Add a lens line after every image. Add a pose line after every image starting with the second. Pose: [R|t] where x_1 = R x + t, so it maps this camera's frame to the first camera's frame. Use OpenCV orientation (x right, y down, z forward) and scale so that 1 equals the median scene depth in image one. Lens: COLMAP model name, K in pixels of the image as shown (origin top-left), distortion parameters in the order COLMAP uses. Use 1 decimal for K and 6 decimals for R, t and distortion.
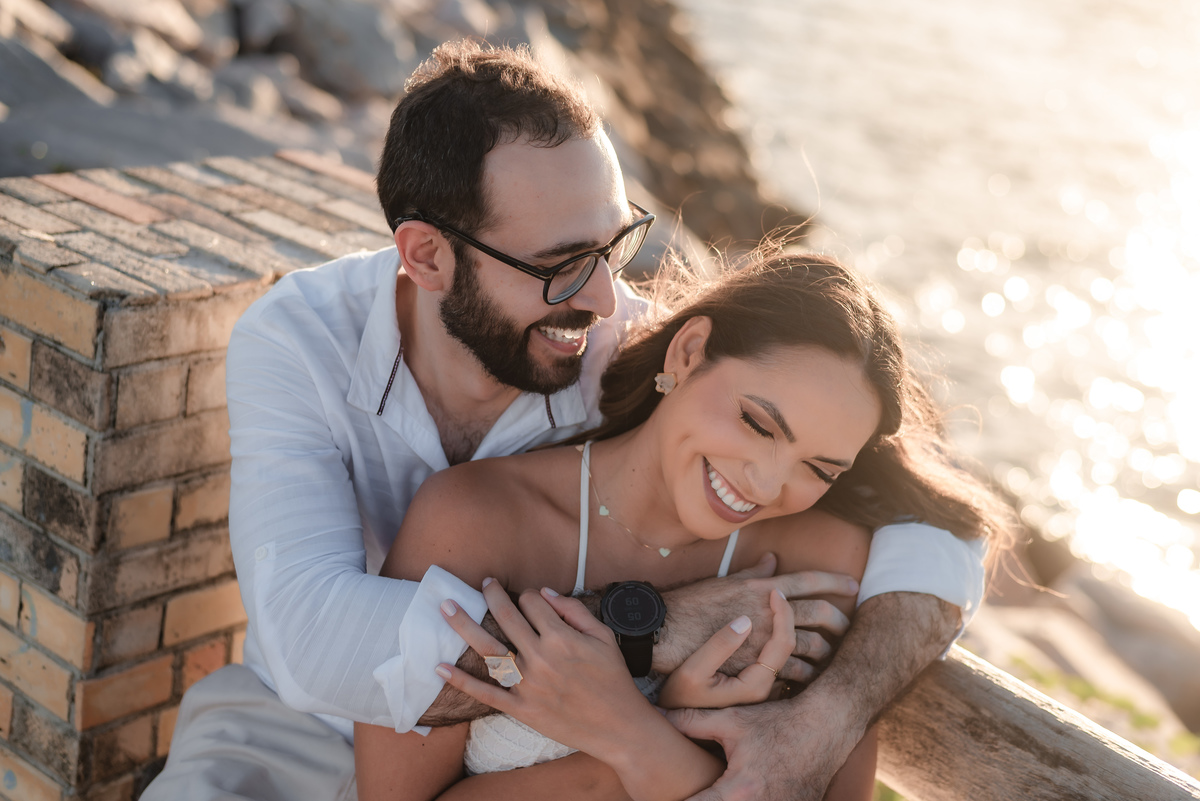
lens RADIAL K [[1864.1, 0, 595.3], [0, 1864.1, 284.3], [0, 0, 1]] dist [-0.018690, 0.023922]
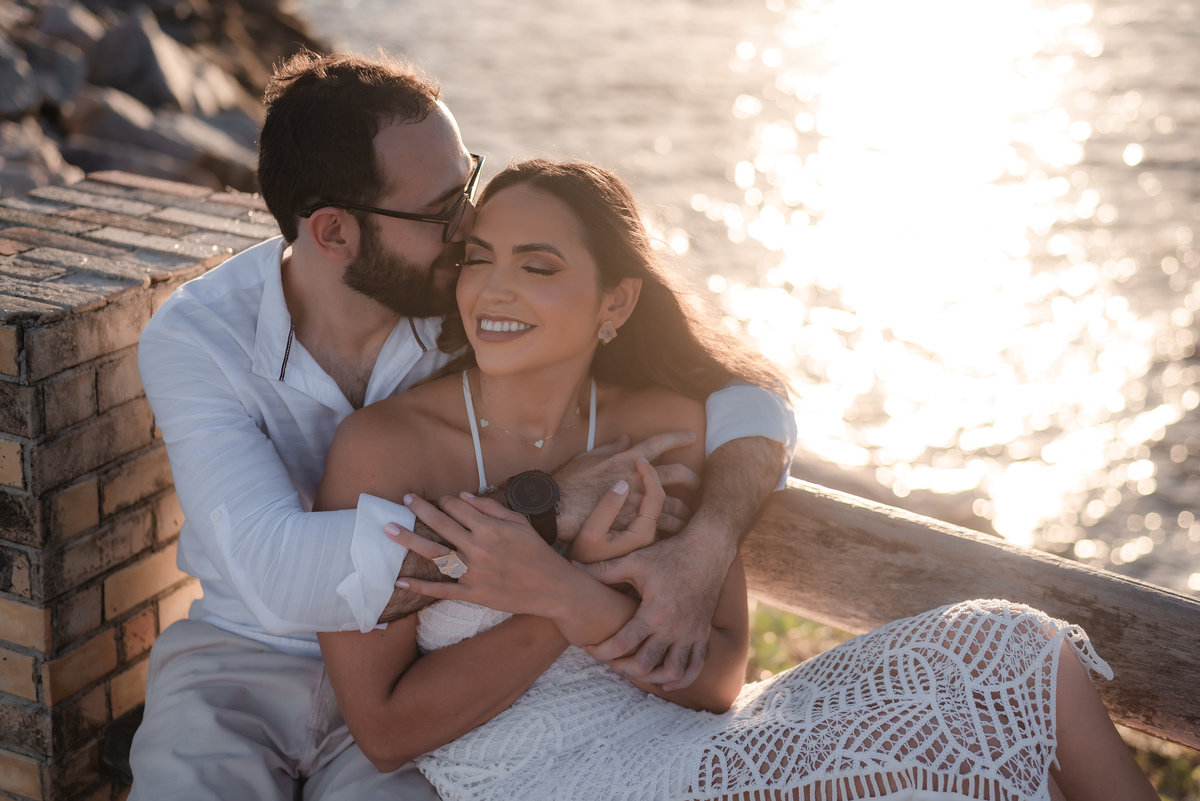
lens RADIAL K [[1864.1, 0, 595.3], [0, 1864.1, 284.3], [0, 0, 1]] dist [-0.018690, 0.023922]
pose [[0.968690, -0.163501, 0.186832, -0.128693], [0.159722, 0.986534, 0.035207, 0.001287], [-0.190073, -0.004263, 0.981761, -0.168524]]
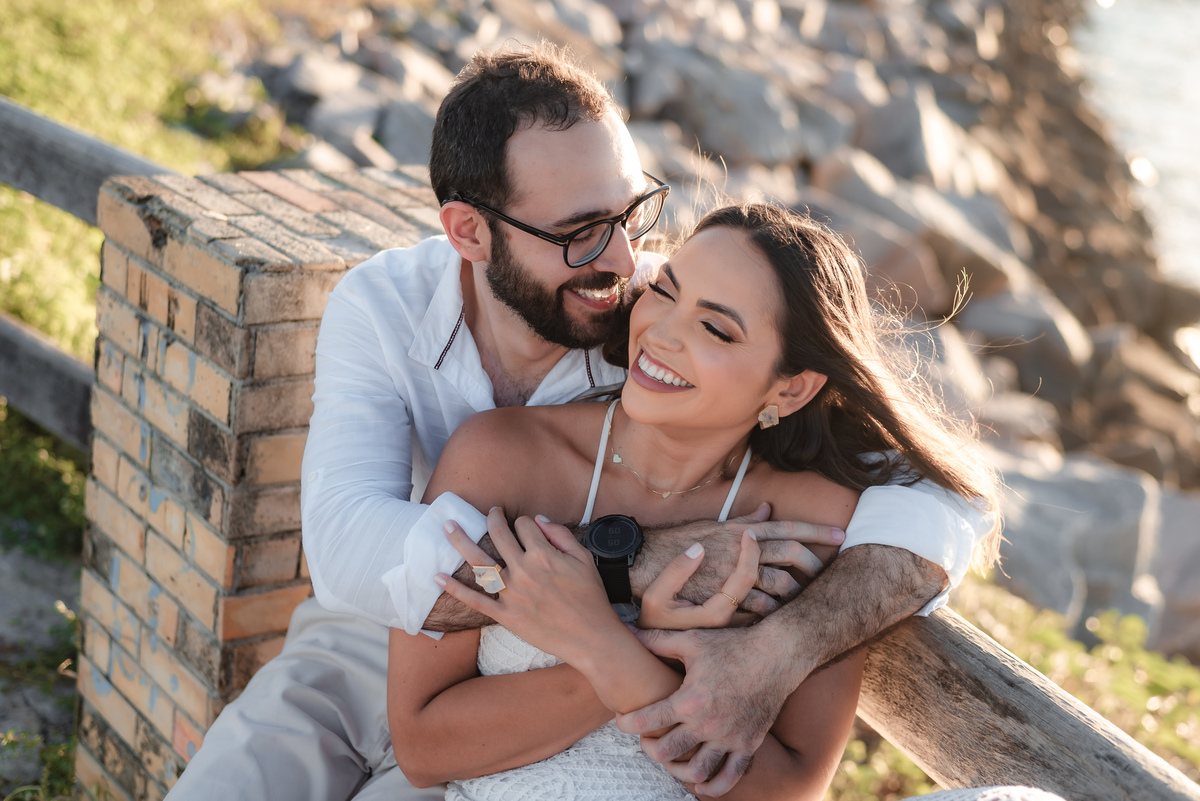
lens RADIAL K [[1860.5, 0, 539.5], [0, 1860.5, 321.3], [0, 0, 1]] dist [0.019180, 0.053614]
pose [[0.966555, 0.039433, -0.253408, 0.204712], [-0.045084, 0.998846, -0.016529, 0.052393], [0.252464, 0.027401, 0.967218, -0.080354]]
